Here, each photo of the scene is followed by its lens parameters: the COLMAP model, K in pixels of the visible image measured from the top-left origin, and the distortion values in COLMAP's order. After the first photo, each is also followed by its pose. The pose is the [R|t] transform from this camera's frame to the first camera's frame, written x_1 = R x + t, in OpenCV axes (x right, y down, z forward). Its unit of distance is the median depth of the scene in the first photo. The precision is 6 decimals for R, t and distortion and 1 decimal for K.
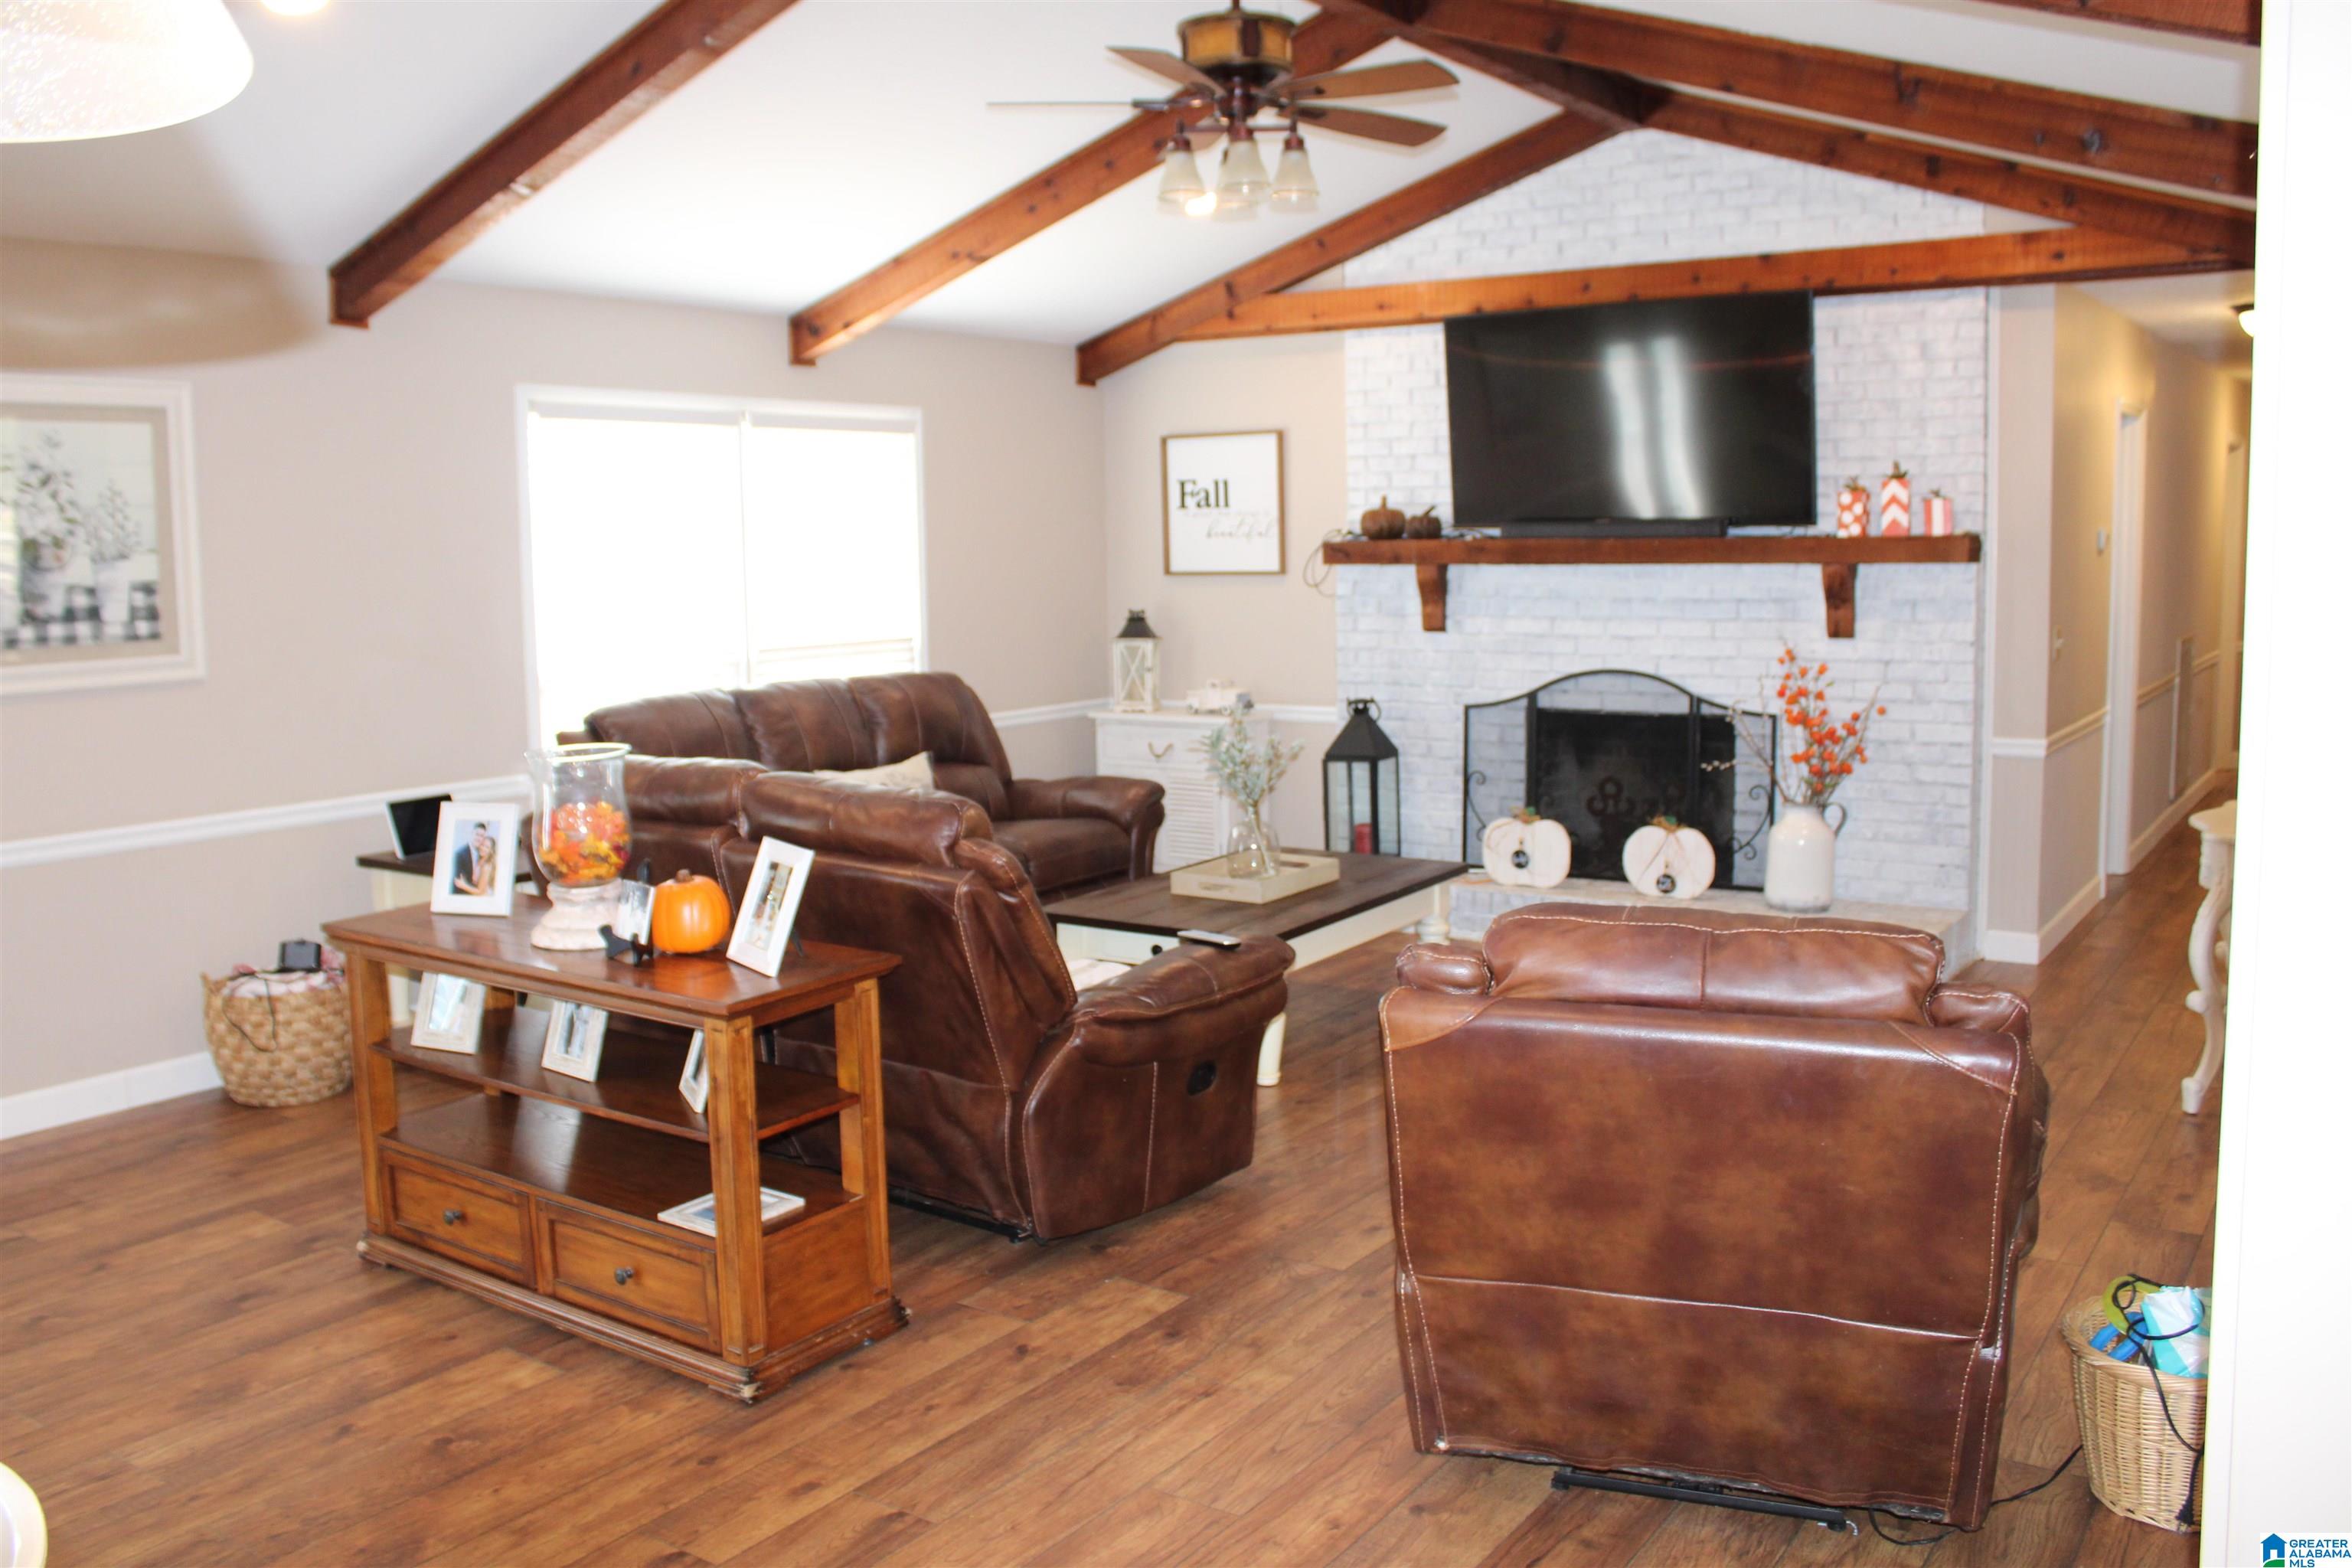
lens RADIAL K [[1937.2, 0, 1167.8], [0, 1937.2, 752.6], [0, 0, 1]] dist [-0.161529, 0.141651]
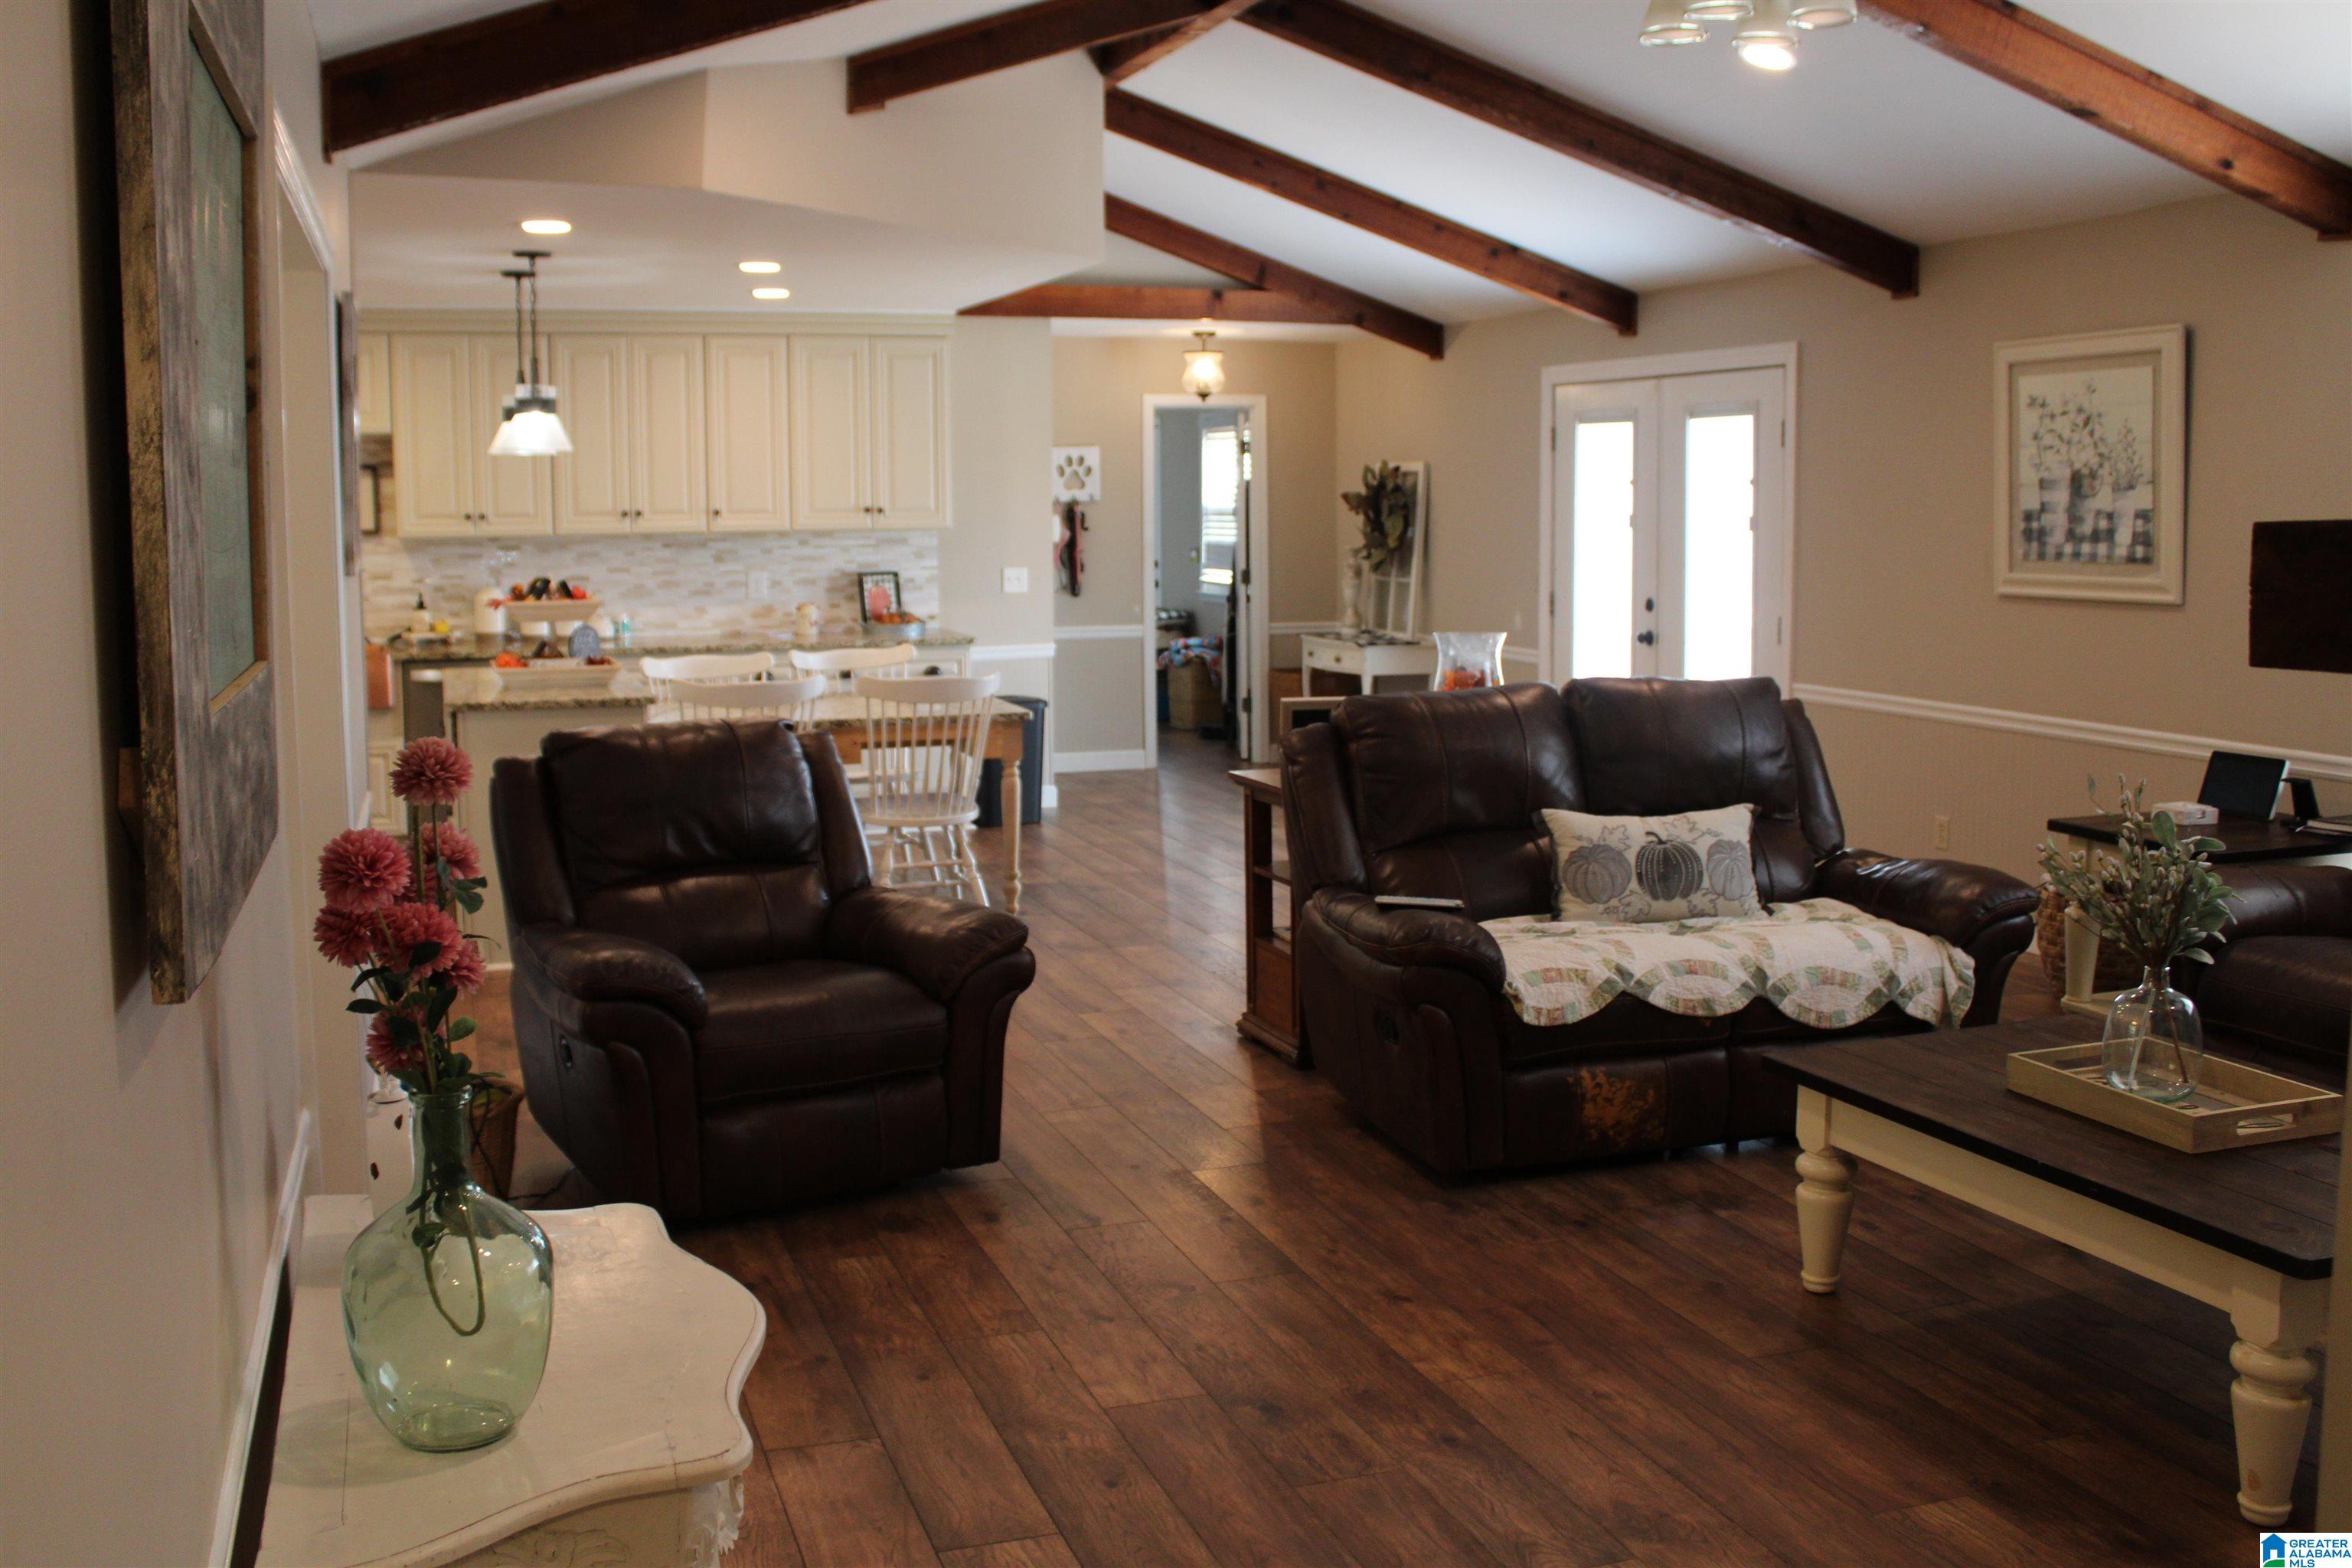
lens RADIAL K [[2202.9, 0, 1174.2], [0, 2202.9, 718.1], [0, 0, 1]] dist [-0.145886, 0.003625]
pose [[-0.586006, 0.100867, -0.804004, 0.600692], [-0.073052, 0.981605, 0.176392, -0.112010], [0.807007, 0.162101, -0.567859, 0.942427]]
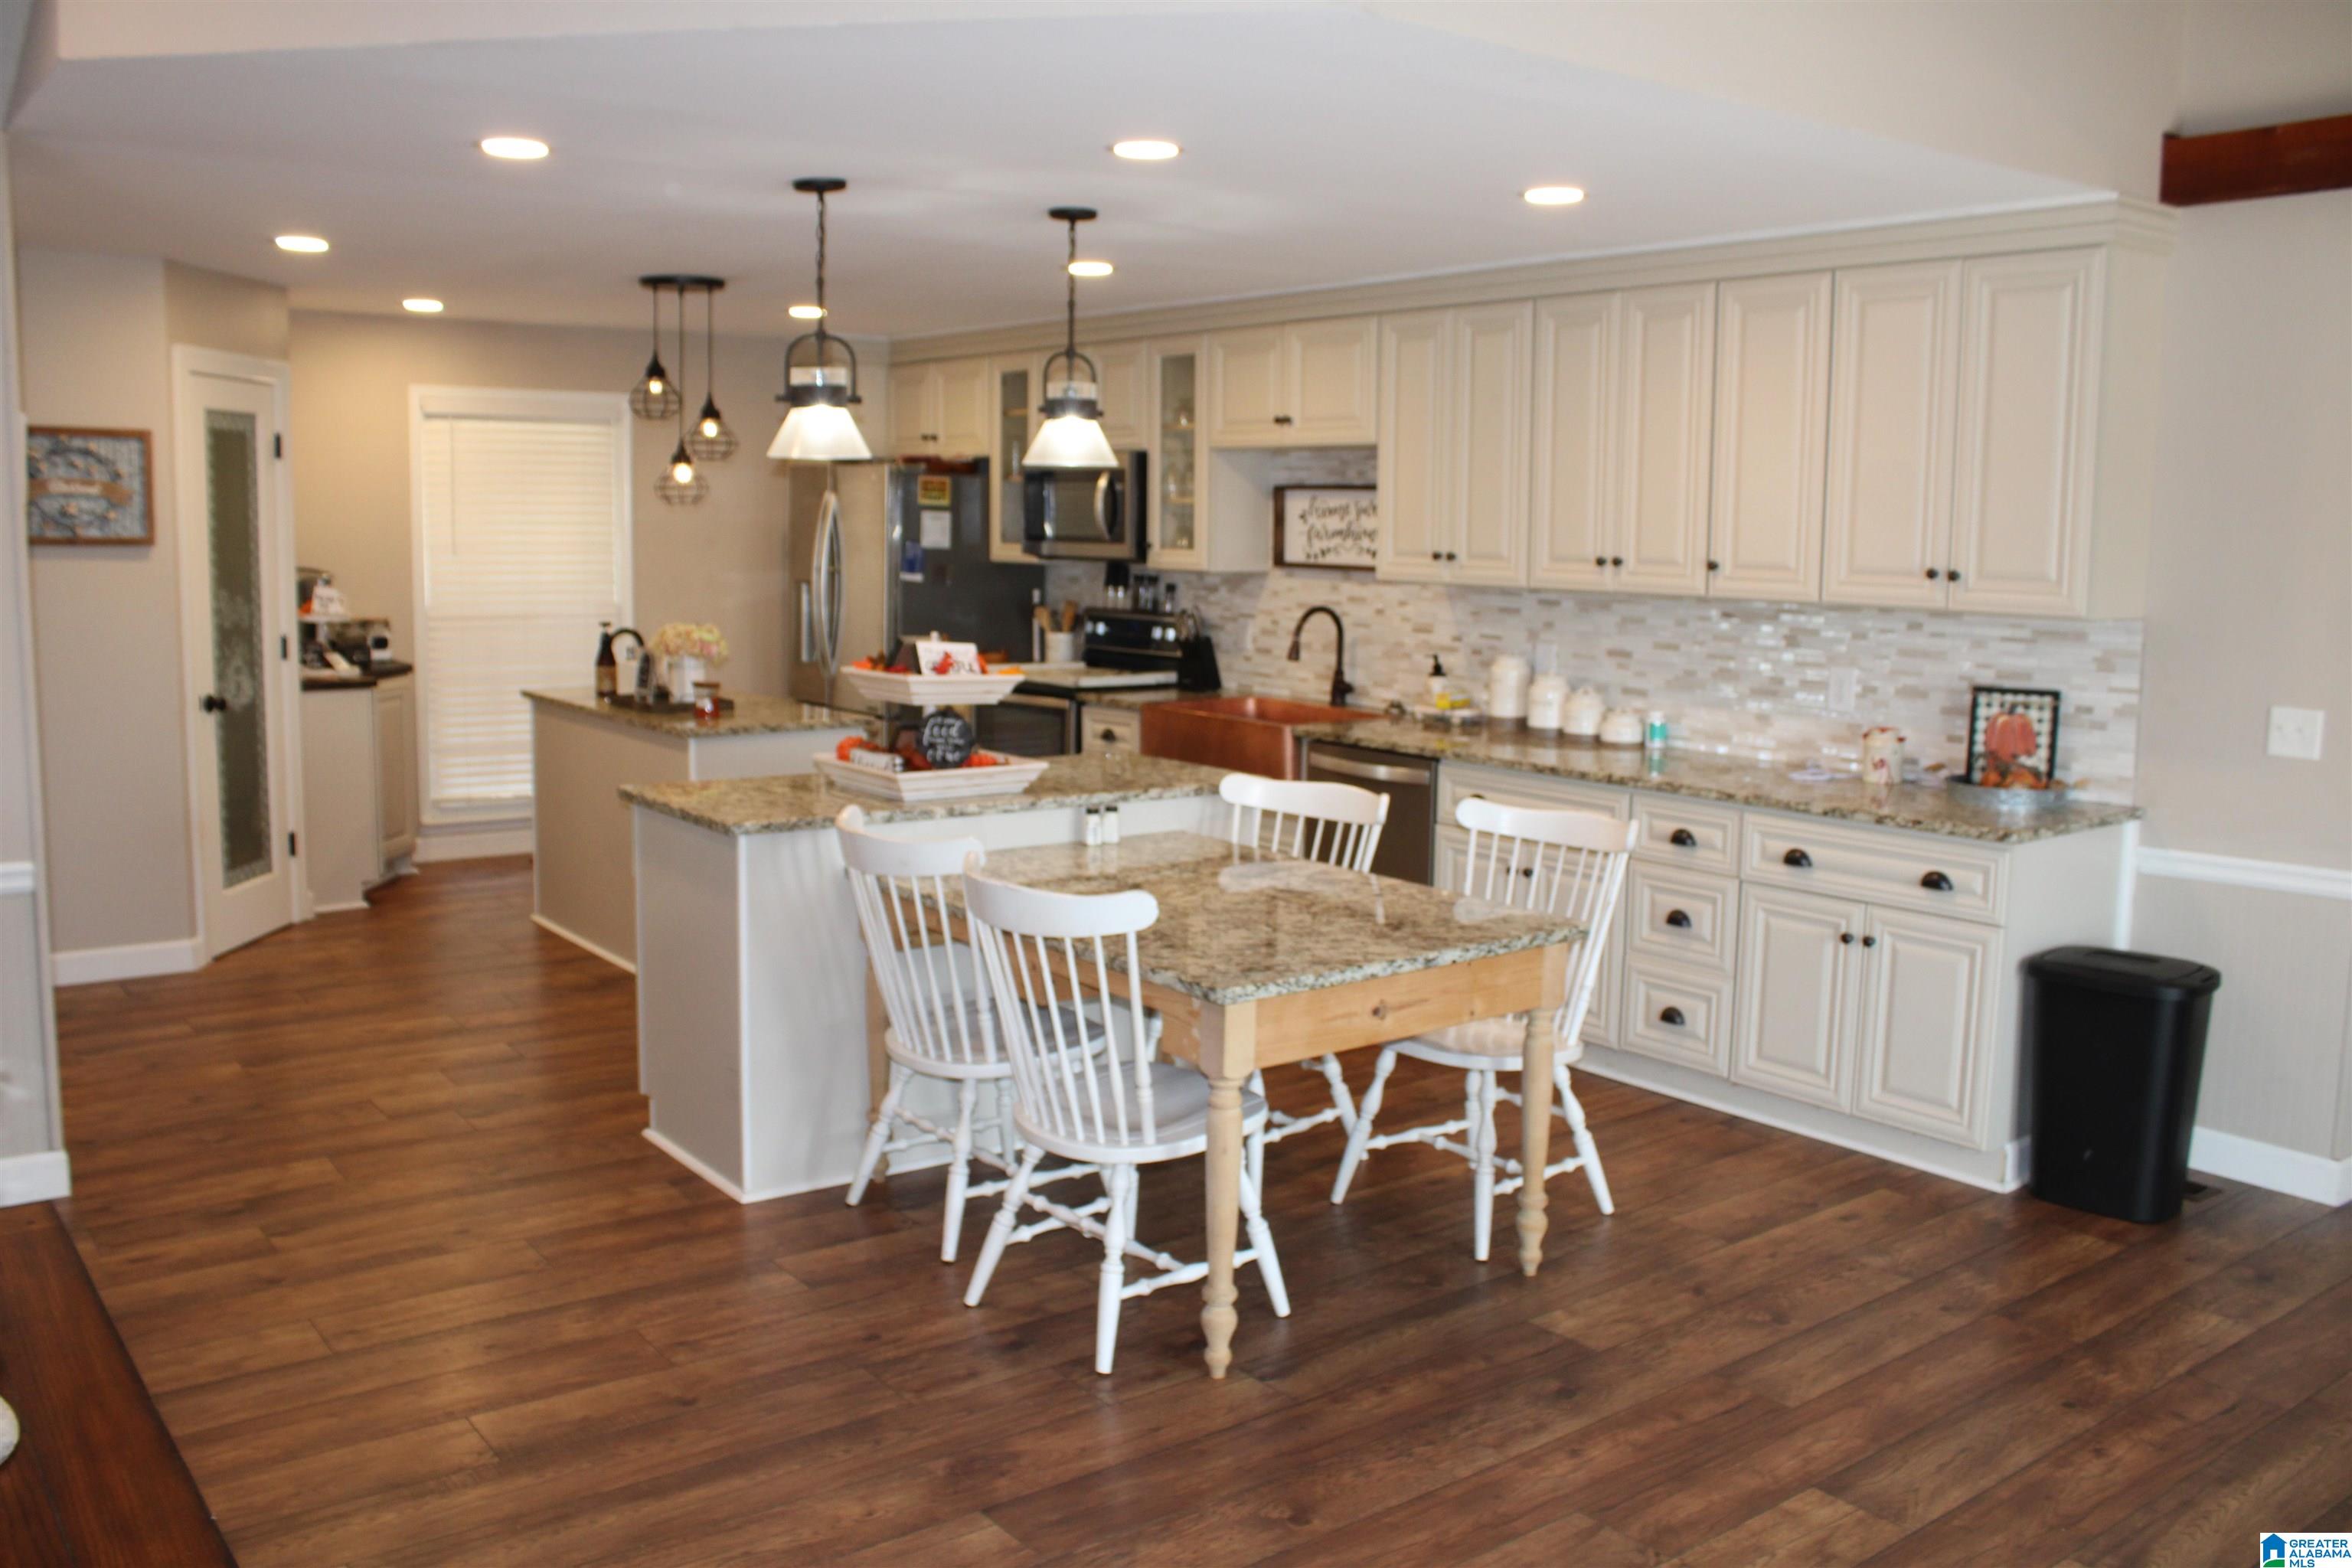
lens RADIAL K [[1937.2, 0, 1167.8], [0, 1937.2, 752.6], [0, 0, 1]] dist [-0.161529, 0.141651]
pose [[-0.954059, -0.034273, 0.297651, -0.385525], [0.032384, 0.975820, 0.216161, -0.071934], [-0.297863, 0.215870, -0.929881, 0.678753]]
